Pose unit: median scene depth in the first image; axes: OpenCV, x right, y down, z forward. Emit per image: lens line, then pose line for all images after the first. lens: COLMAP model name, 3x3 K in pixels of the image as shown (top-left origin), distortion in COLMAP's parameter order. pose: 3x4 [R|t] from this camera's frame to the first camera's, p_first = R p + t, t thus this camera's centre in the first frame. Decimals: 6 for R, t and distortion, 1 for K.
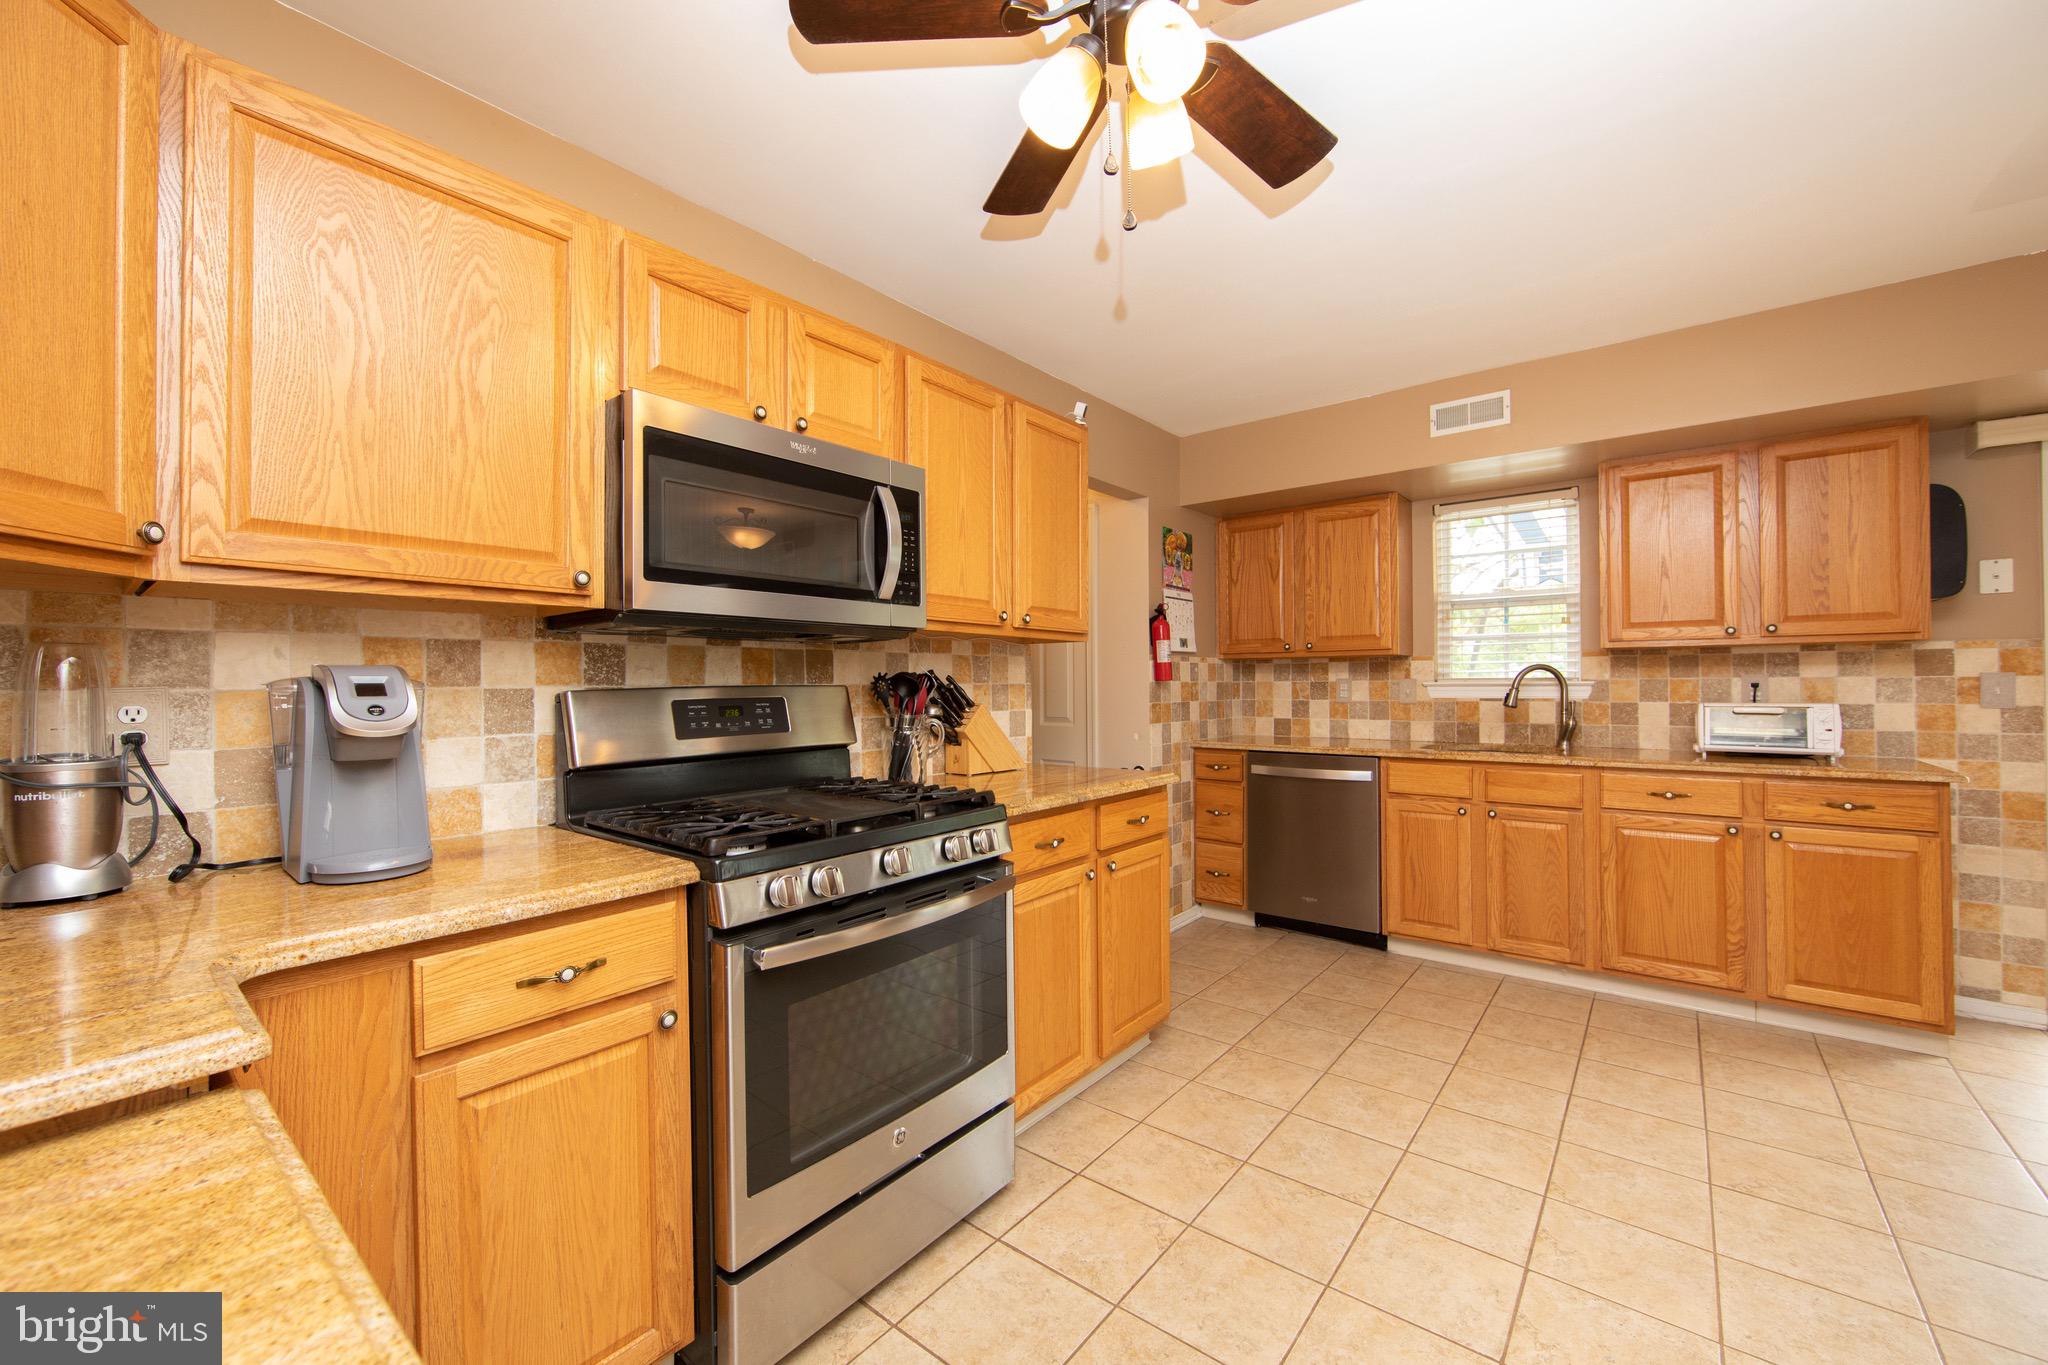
lens RADIAL K [[794.7, 0, 1024.0], [0, 794.7, 682.5], [0, 0, 1]] dist [-0.009457, 0.000240]
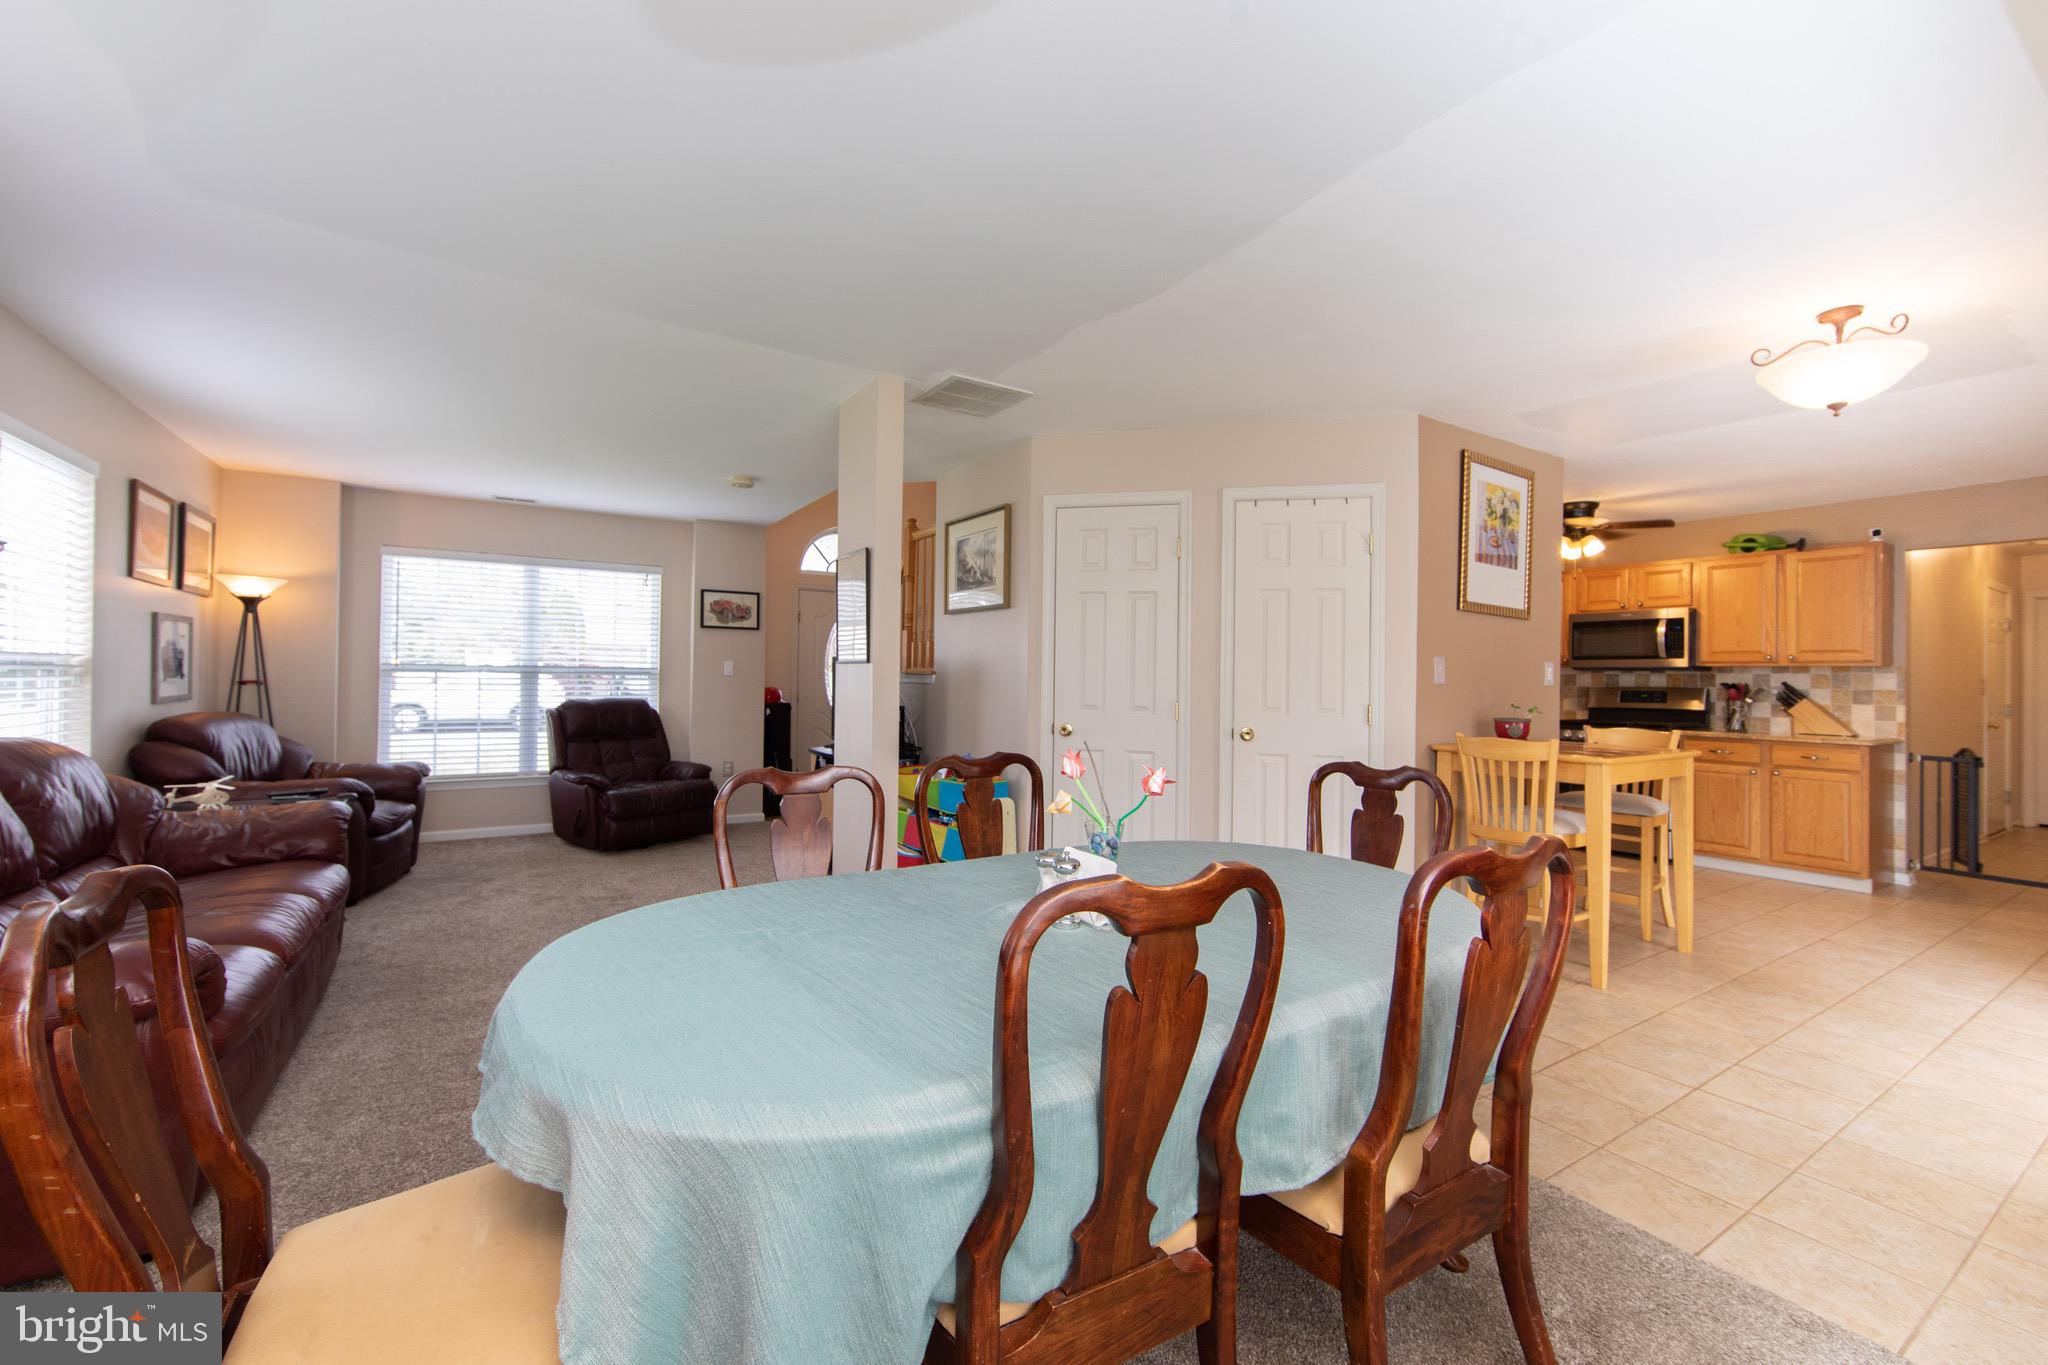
lens RADIAL K [[827.3, 0, 995.7], [0, 827.3, 670.5], [0, 0, 1]] dist [-0.004138, -0.000326]
pose [[-0.328707, -0.008011, -0.944398, 2.077732], [-0.009677, 0.999940, -0.005114, -0.011344], [0.944383, 0.007458, -0.328764, -0.189936]]
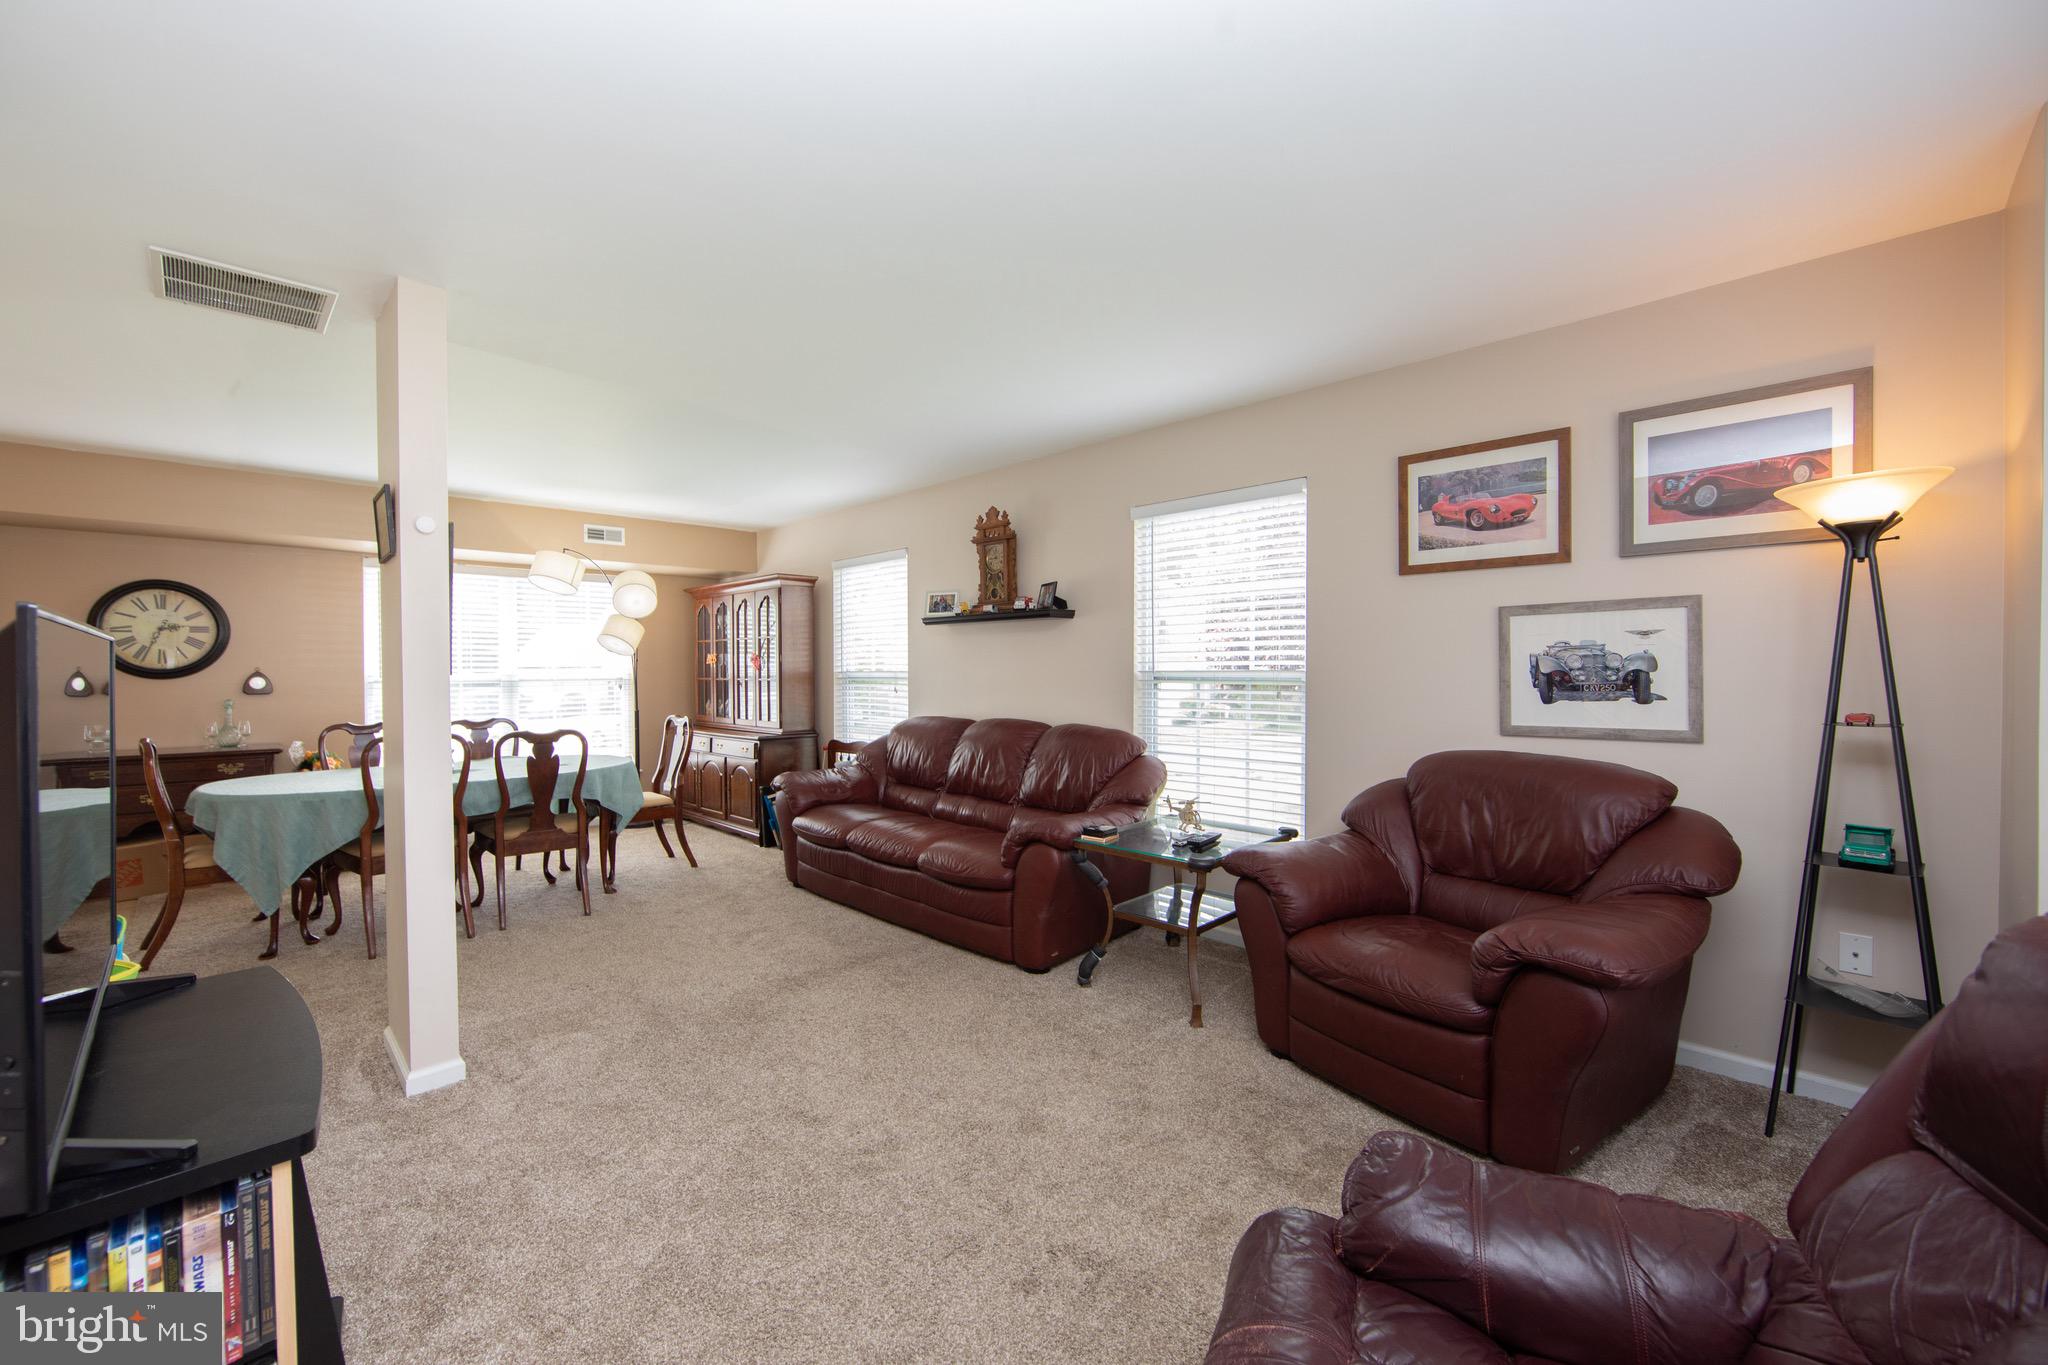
lens RADIAL K [[826.5, 0, 1017.0], [0, 826.5, 671.9], [0, 0, 1]] dist [-0.005536, 0.000087]
pose [[0.100617, -0.000500, 0.994925, 0.325666], [0.005412, 0.999985, -0.000045, -0.024977], [-0.994910, 0.005389, 0.100618, -1.391948]]
